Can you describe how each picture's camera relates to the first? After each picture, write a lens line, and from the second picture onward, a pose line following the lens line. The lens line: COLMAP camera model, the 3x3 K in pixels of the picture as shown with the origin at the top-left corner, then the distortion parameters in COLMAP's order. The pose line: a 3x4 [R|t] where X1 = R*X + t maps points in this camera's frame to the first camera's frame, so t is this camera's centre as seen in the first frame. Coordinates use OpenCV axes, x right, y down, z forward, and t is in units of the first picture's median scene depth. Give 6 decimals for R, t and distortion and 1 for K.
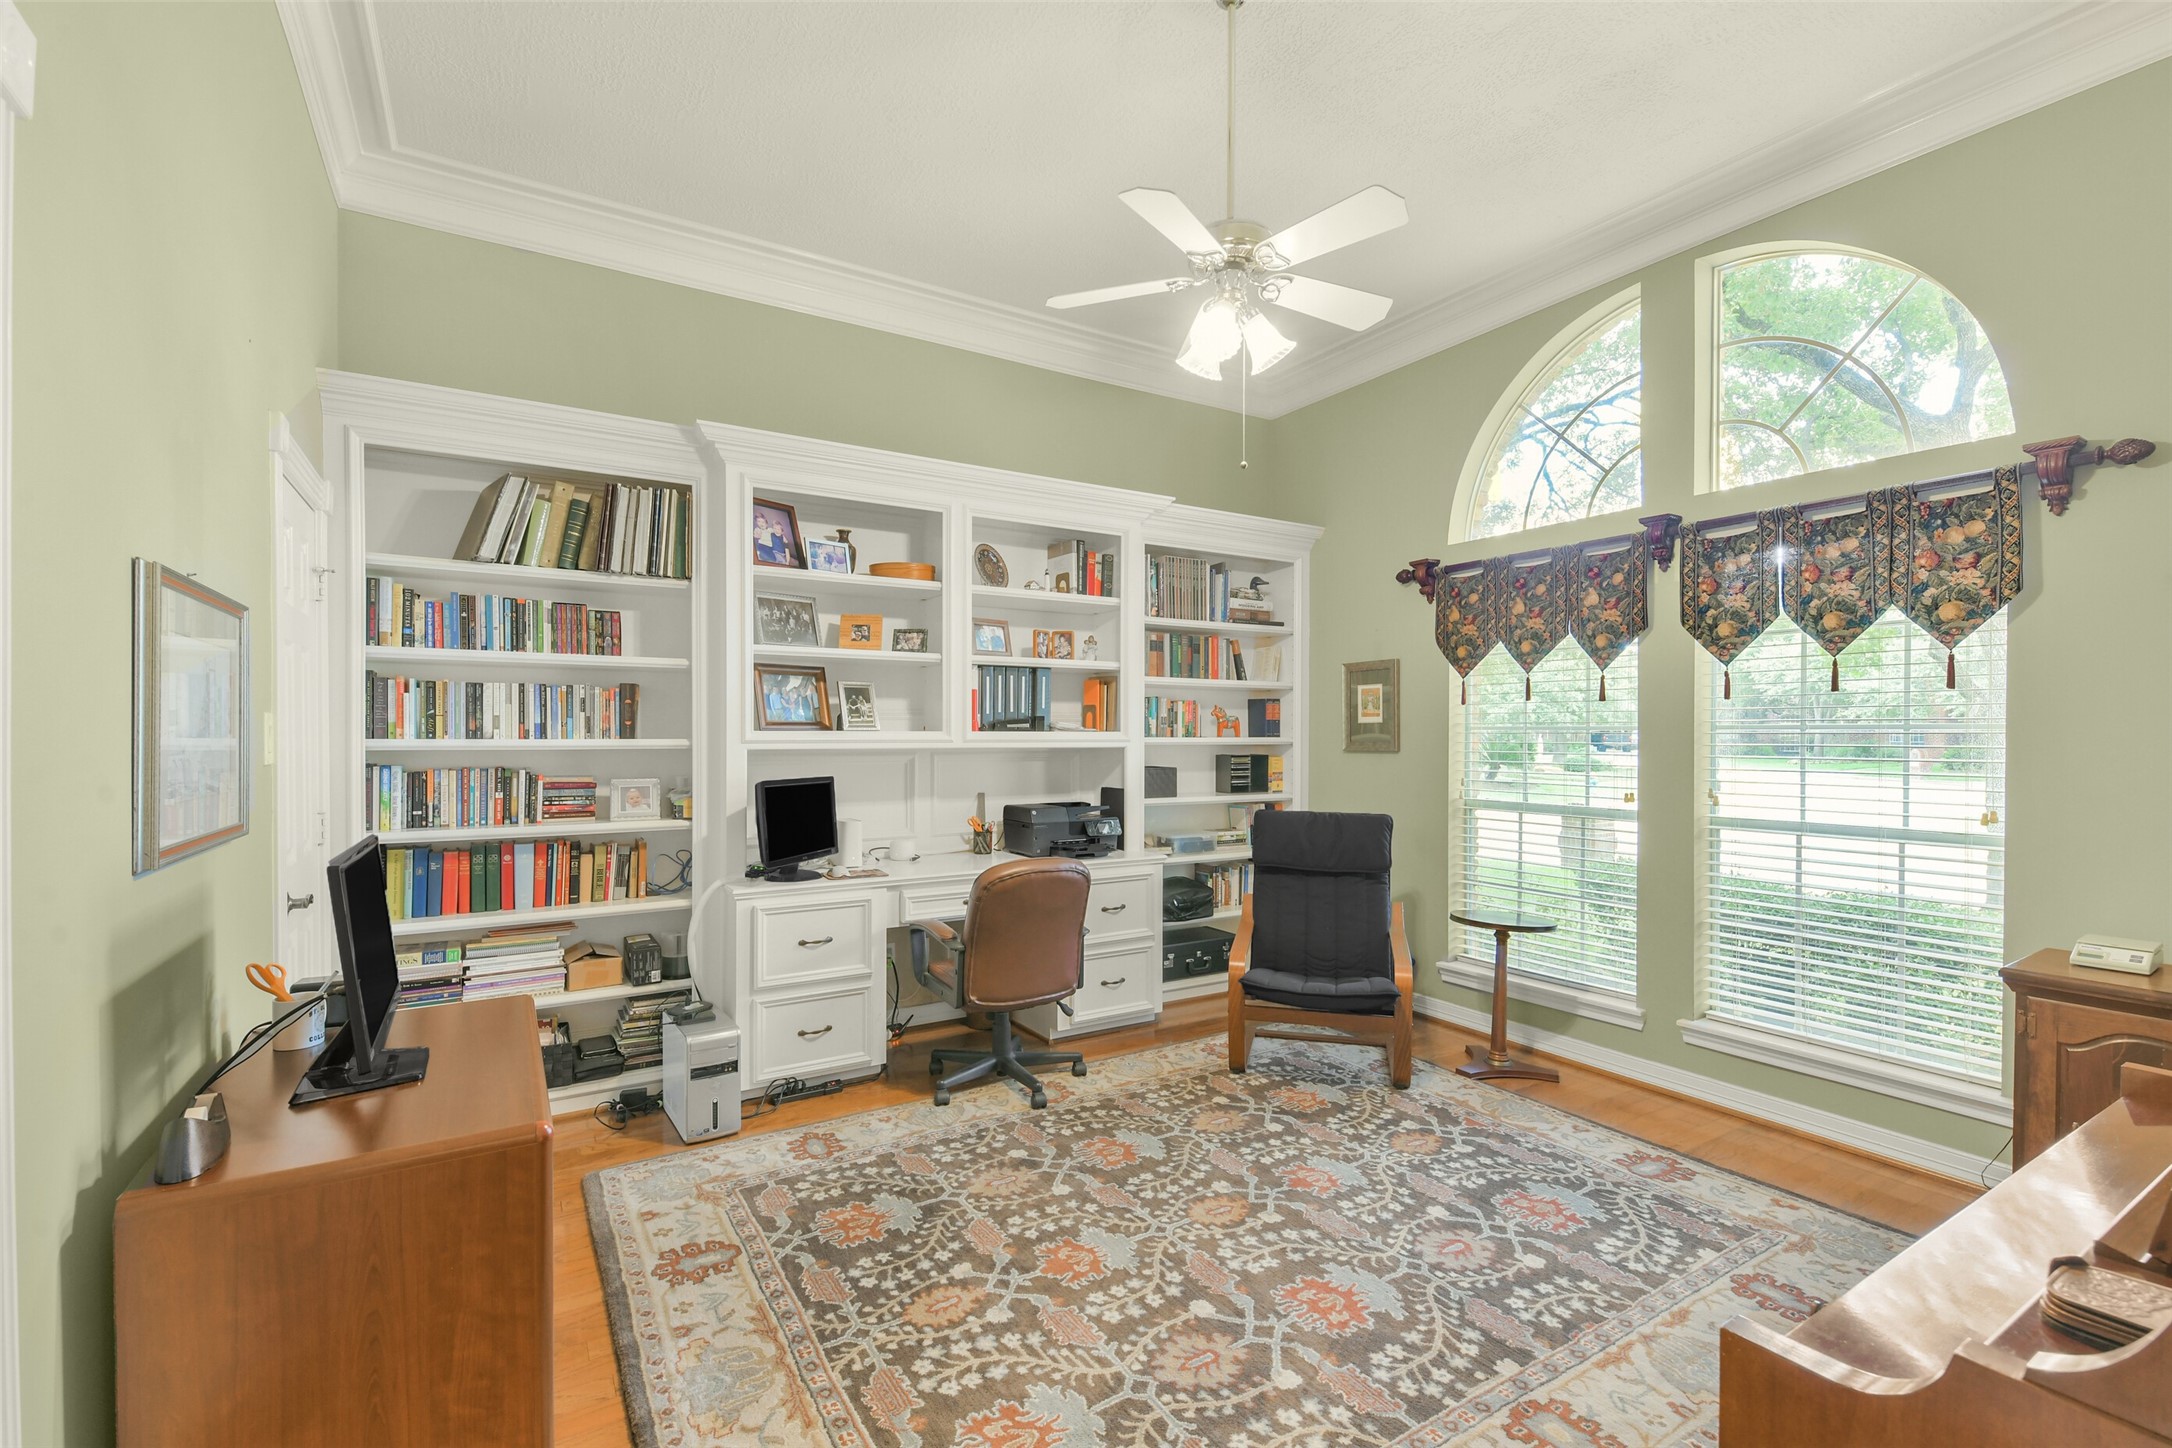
lens RADIAL K [[946.7, 0, 1092.9], [0, 946.7, 729.1], [0, 0, 1]] dist [0.016554, -0.007251]
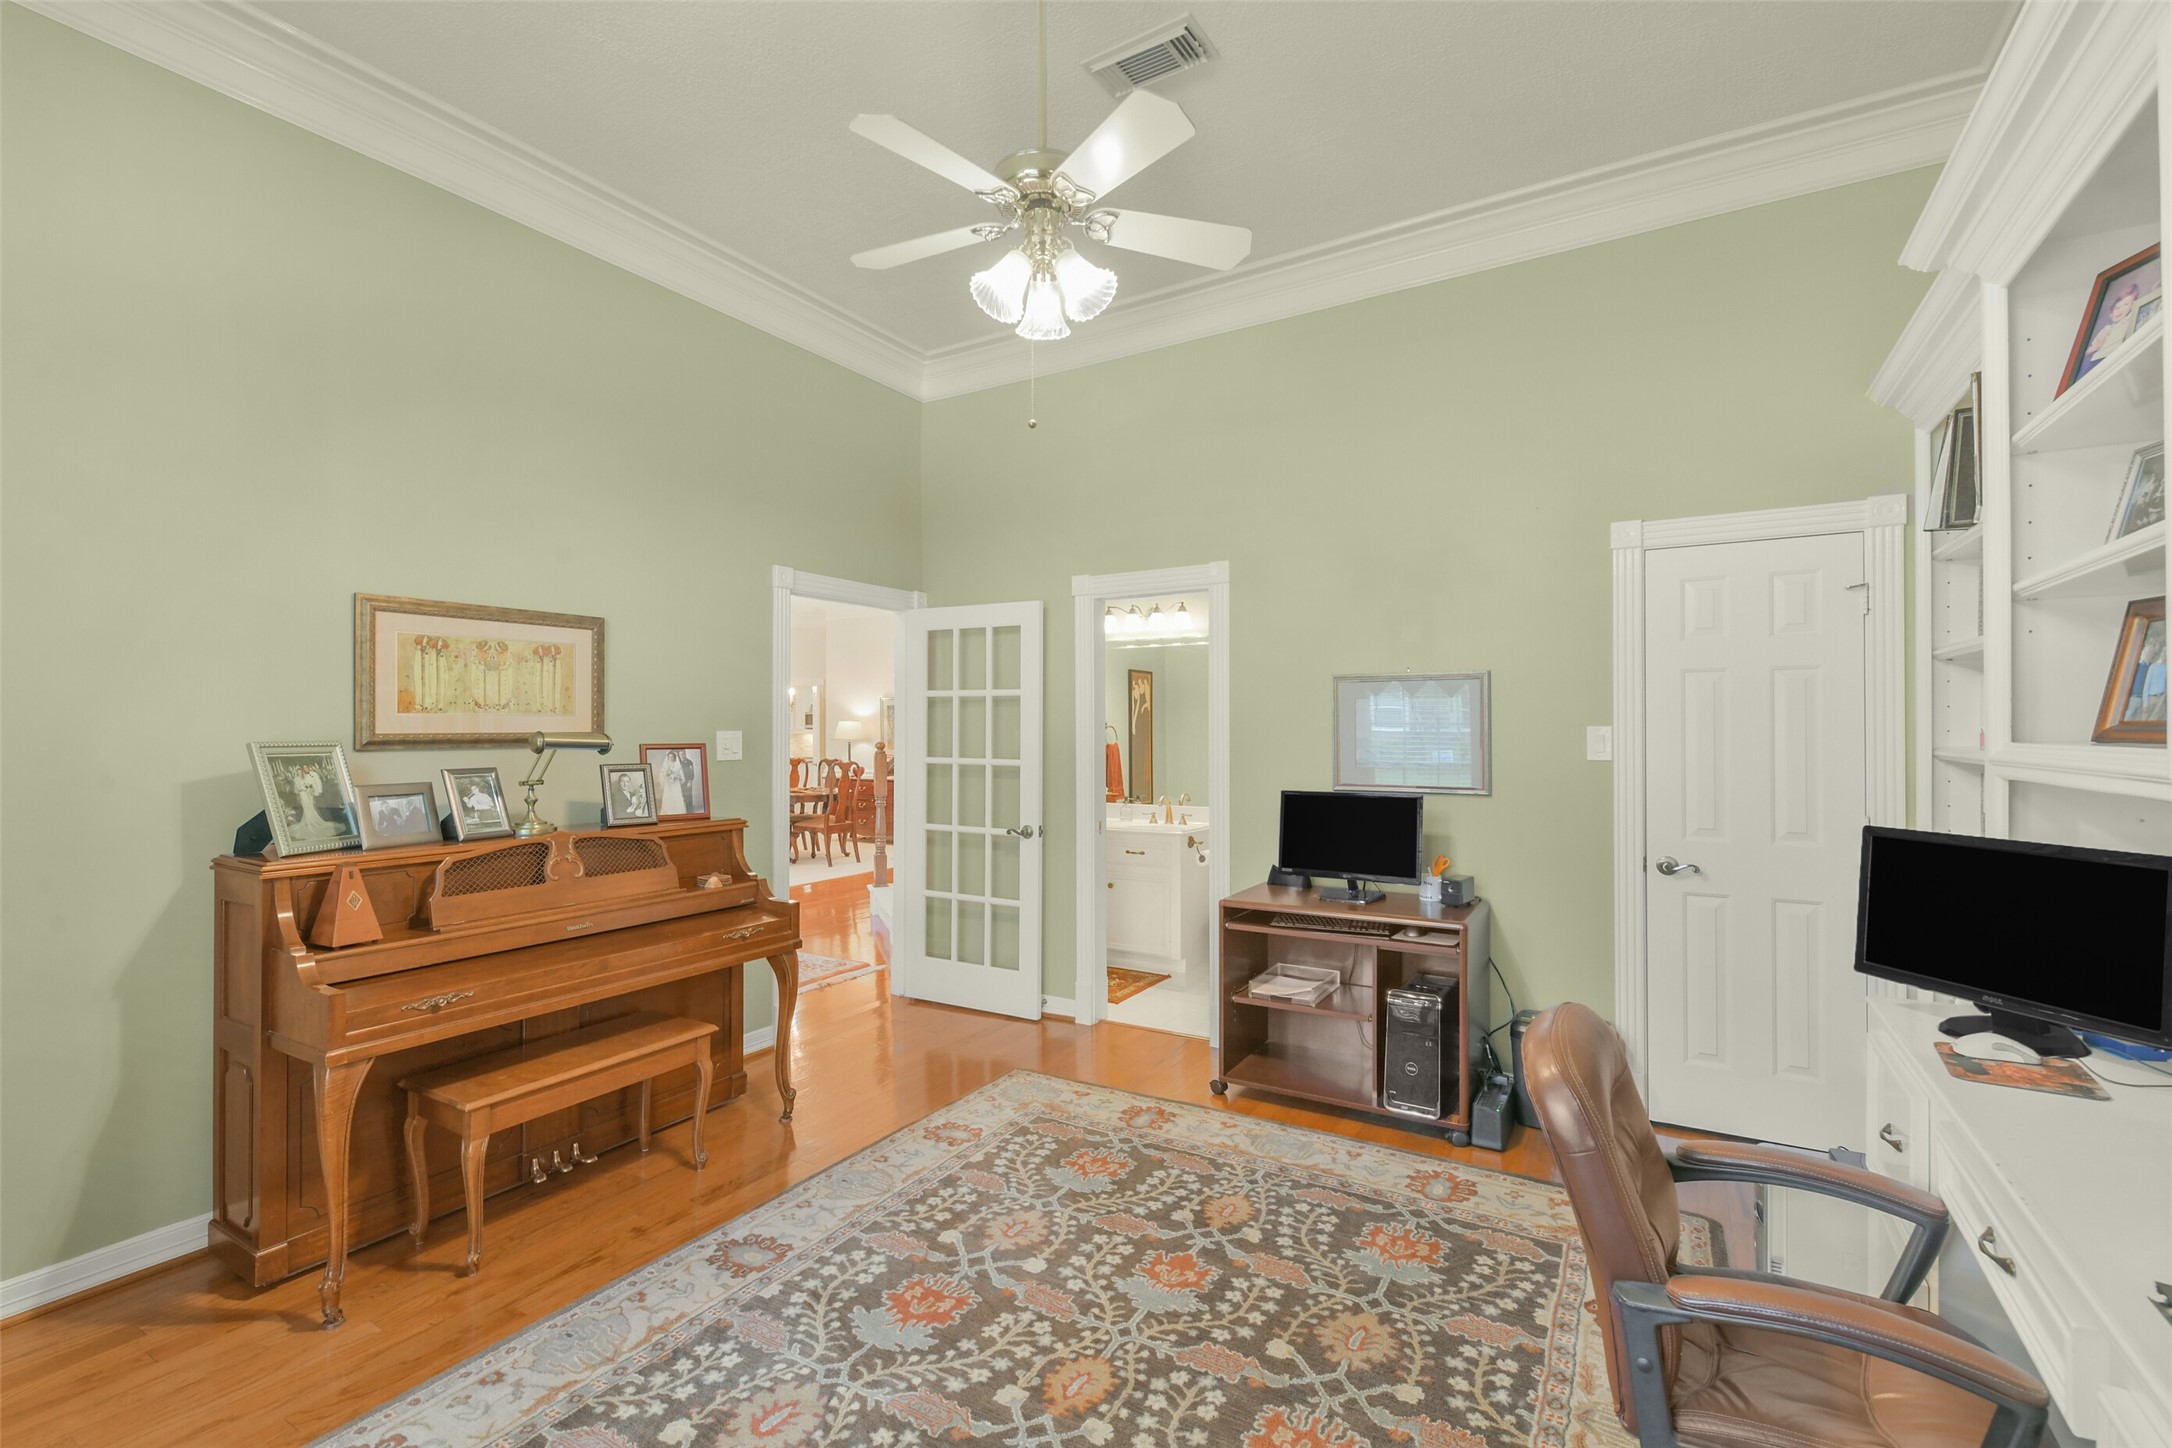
lens RADIAL K [[943.0, 0, 1086.0], [0, 943.0, 724.0], [0, 0, 1]] dist [-0.000377, -0.009011]
pose [[-0.890017, -0.003384, -0.455915, 0.533410], [0.001854, 0.999937, -0.011042, -0.007665], [0.455924, -0.010673, -0.889955, 1.903431]]
